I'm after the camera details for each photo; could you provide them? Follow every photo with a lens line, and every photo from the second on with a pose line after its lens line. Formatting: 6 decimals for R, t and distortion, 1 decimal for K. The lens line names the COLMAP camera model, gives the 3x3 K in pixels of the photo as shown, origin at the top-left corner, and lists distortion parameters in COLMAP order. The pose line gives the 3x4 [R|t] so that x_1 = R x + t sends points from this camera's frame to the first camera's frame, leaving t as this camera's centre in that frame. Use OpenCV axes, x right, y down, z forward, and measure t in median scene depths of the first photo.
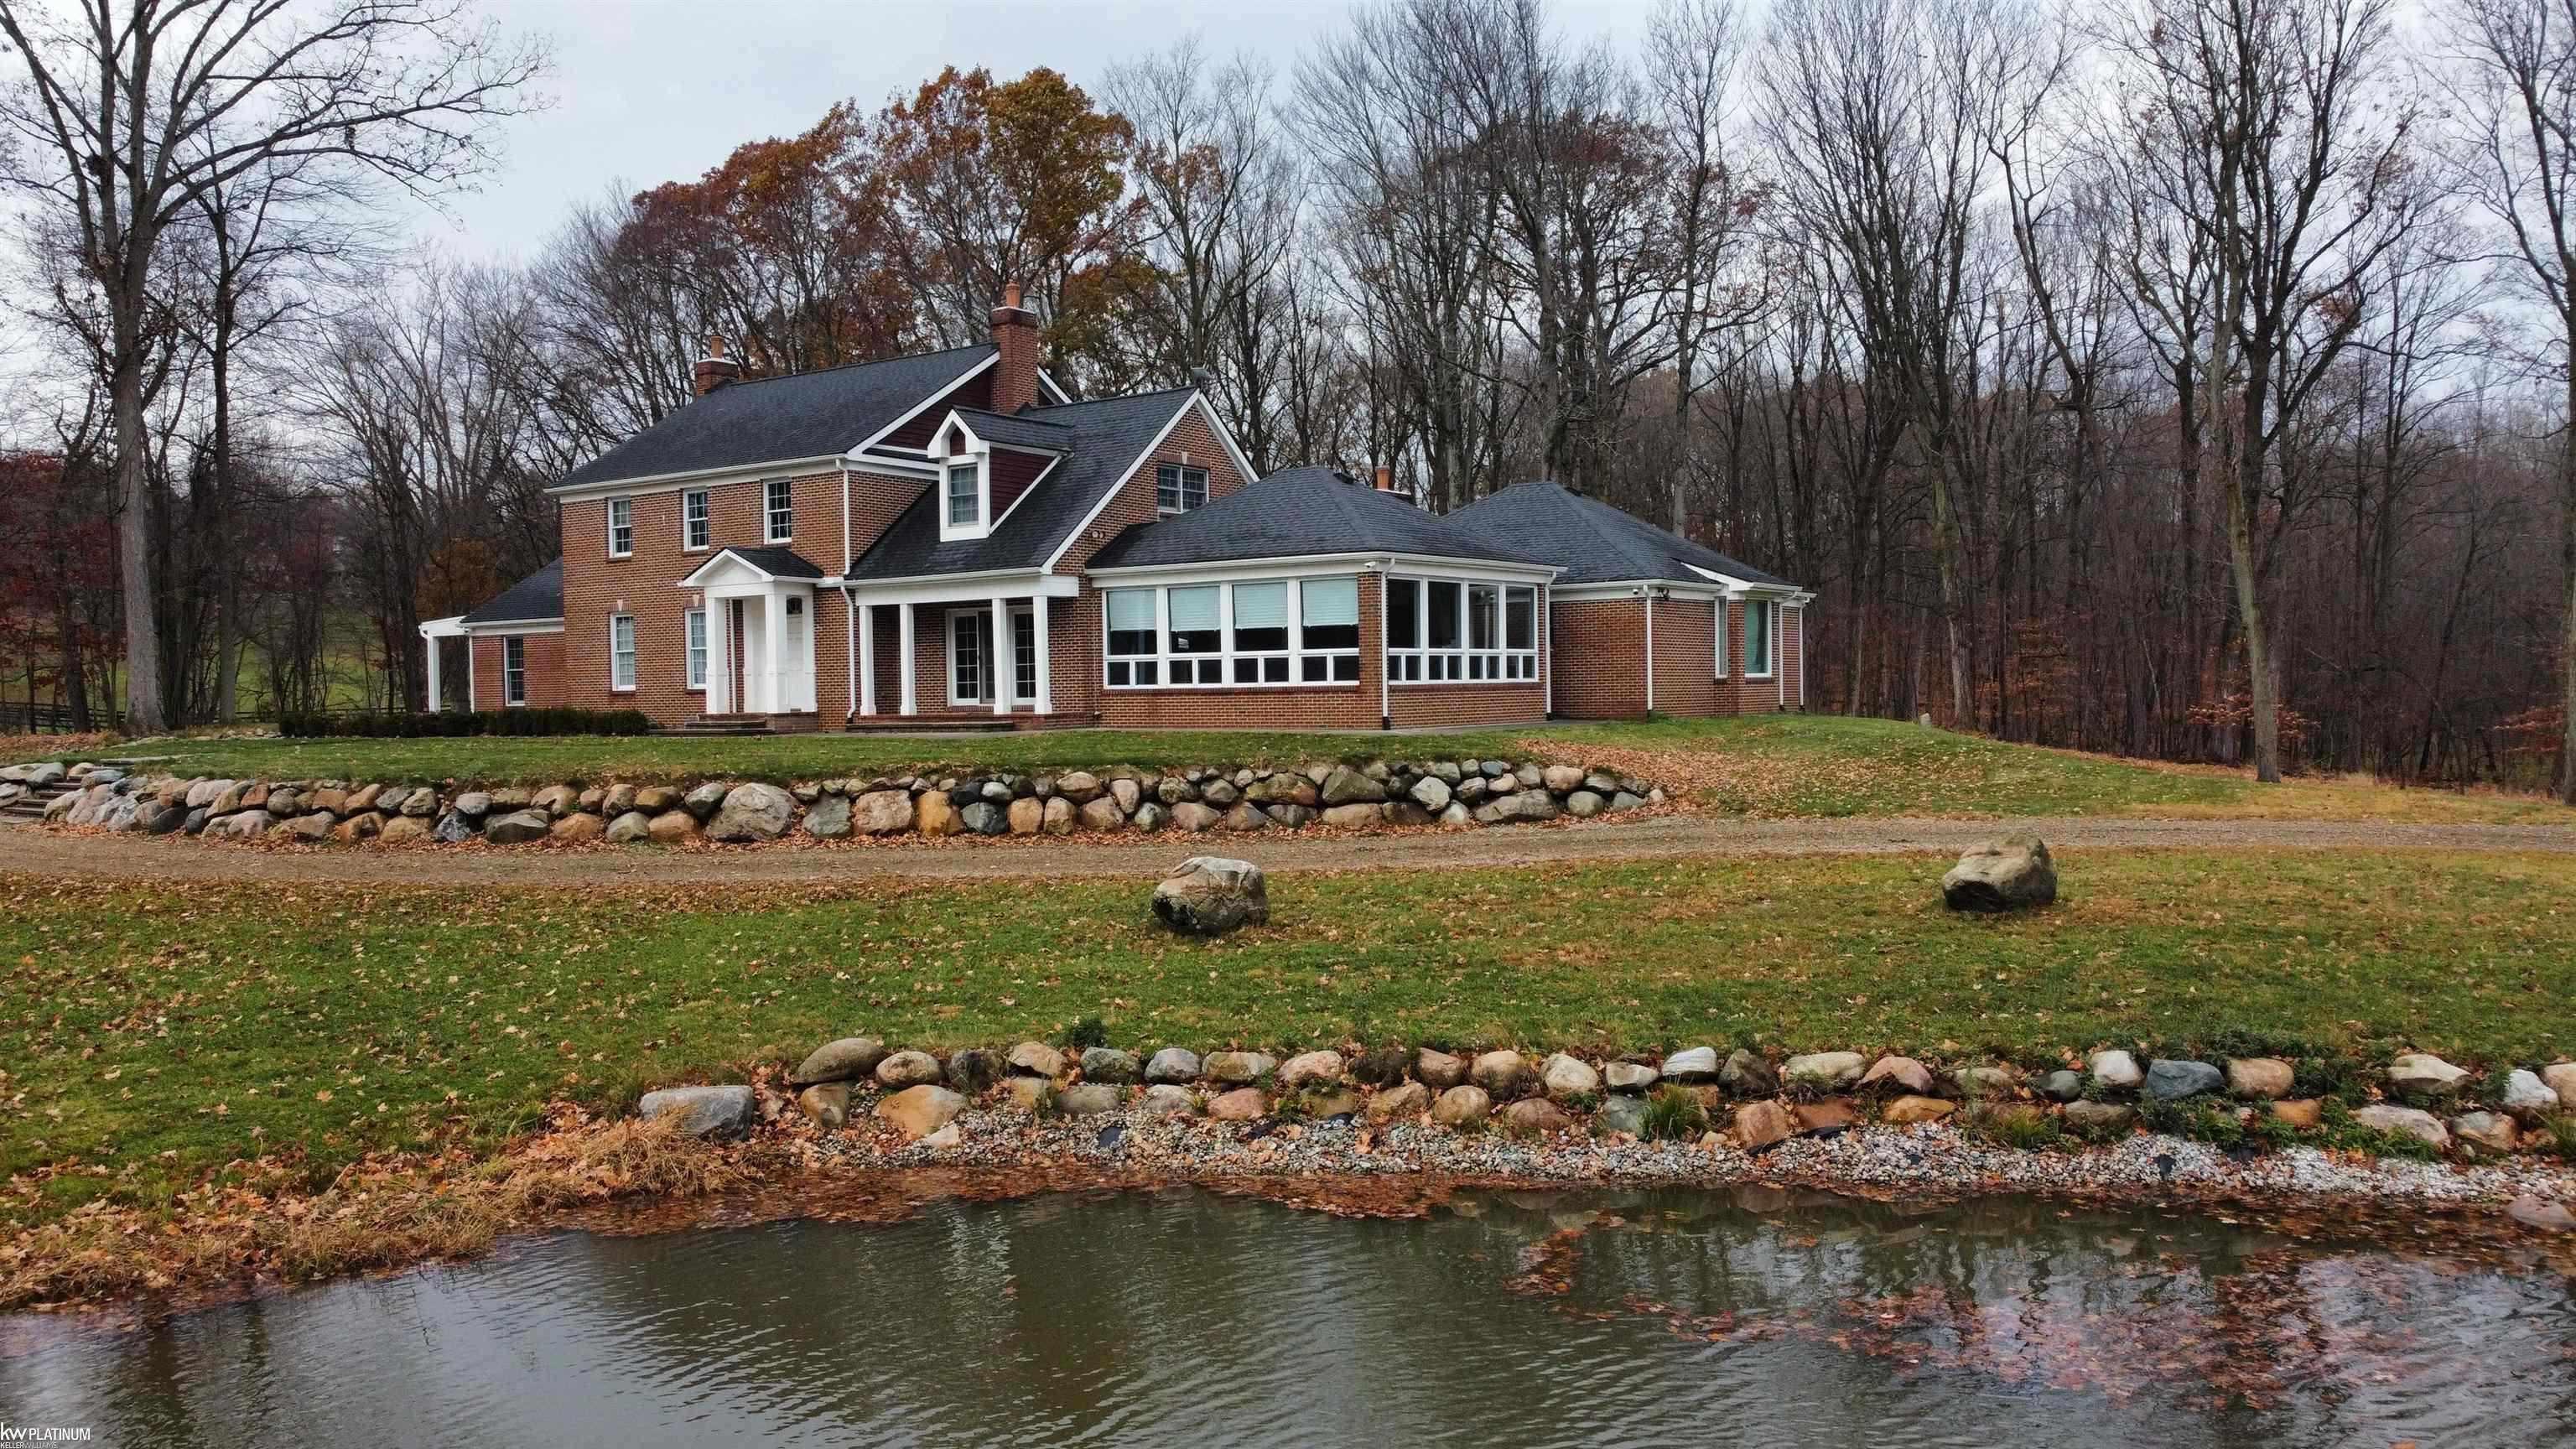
lens RADIAL K [[1936.7, 0, 1299.2], [0, 1936.7, 721.5], [0, 0, 1]] dist [0.001659, -0.014967]
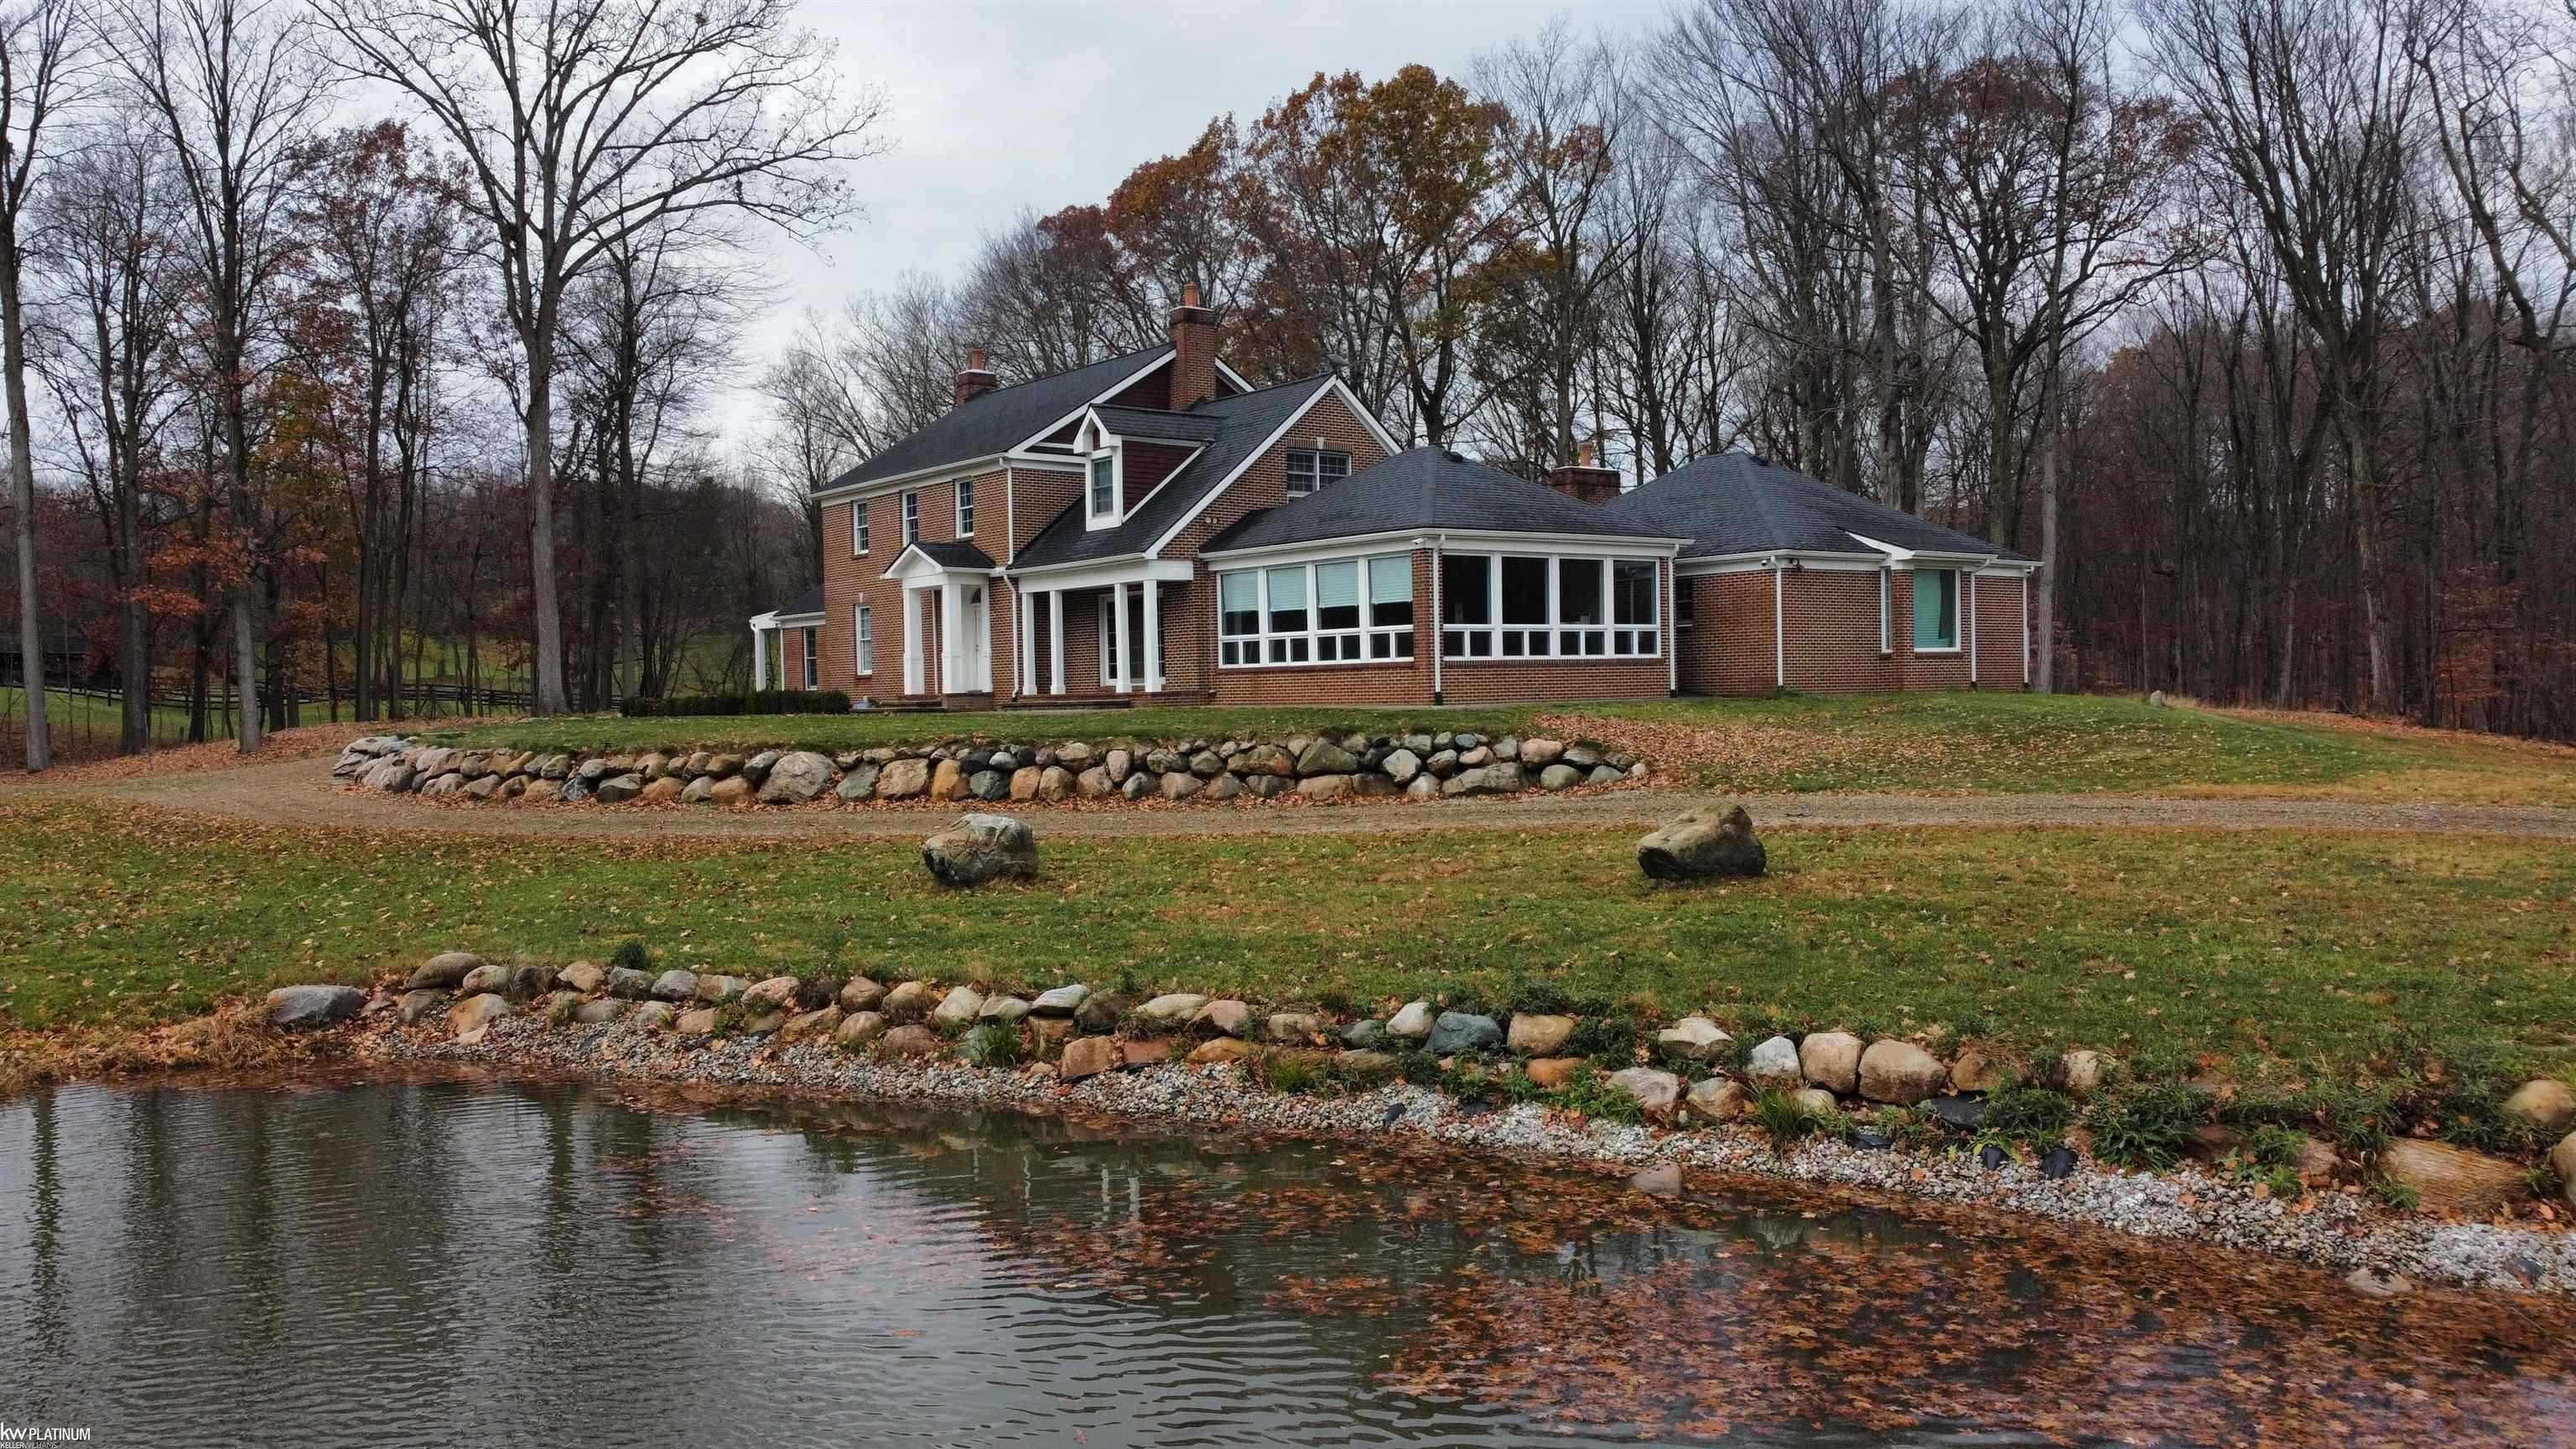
lens RADIAL K [[1936.7, 0, 1275.1], [0, 1936.7, 723.4], [0, 0, 1]] dist [0.001659, -0.014967]
pose [[0.956918, 0.000601, -0.290358, 0.235923], [0.000780, 0.999989, 0.004640, 0.008316], [0.290357, -0.004667, 0.956907, 0.010887]]
